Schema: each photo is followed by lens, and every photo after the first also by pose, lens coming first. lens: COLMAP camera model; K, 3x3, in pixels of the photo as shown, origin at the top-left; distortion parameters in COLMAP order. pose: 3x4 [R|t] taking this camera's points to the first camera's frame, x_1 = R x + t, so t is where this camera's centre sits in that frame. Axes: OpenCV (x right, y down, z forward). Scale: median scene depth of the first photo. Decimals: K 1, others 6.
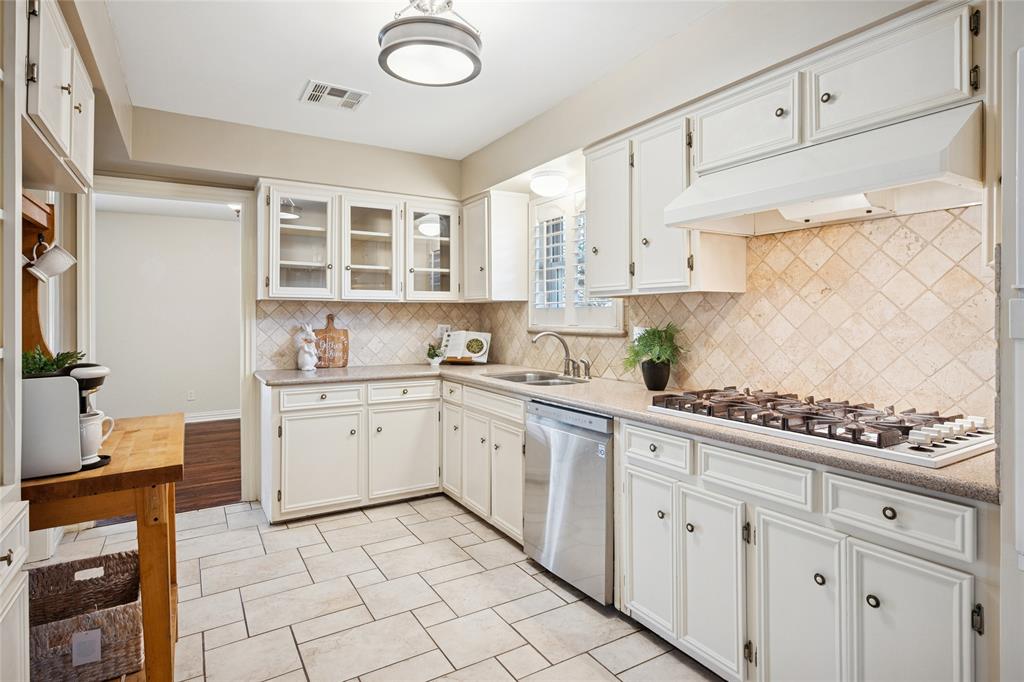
lens RADIAL K [[553.8, 0, 533.6], [0, 553.8, 320.7], [0, 0, 1]] dist [-0.006397, 0.000113]
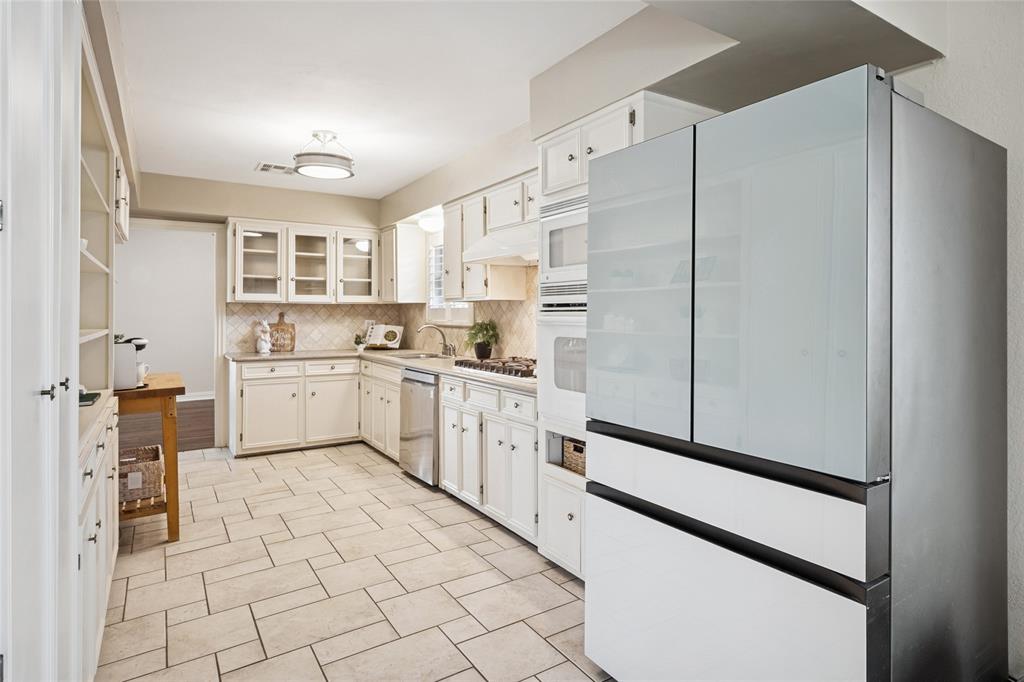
lens RADIAL K [[553.8, 0, 530.7], [0, 553.8, 314.6], [0, 0, 1]] dist [-0.006397, 0.000113]
pose [[0.999525, 0.000421, 0.030828, 0.260289], [-0.000262, 0.999987, -0.005153, 0.000727], [-0.030830, 0.005143, 0.999511, -0.486056]]
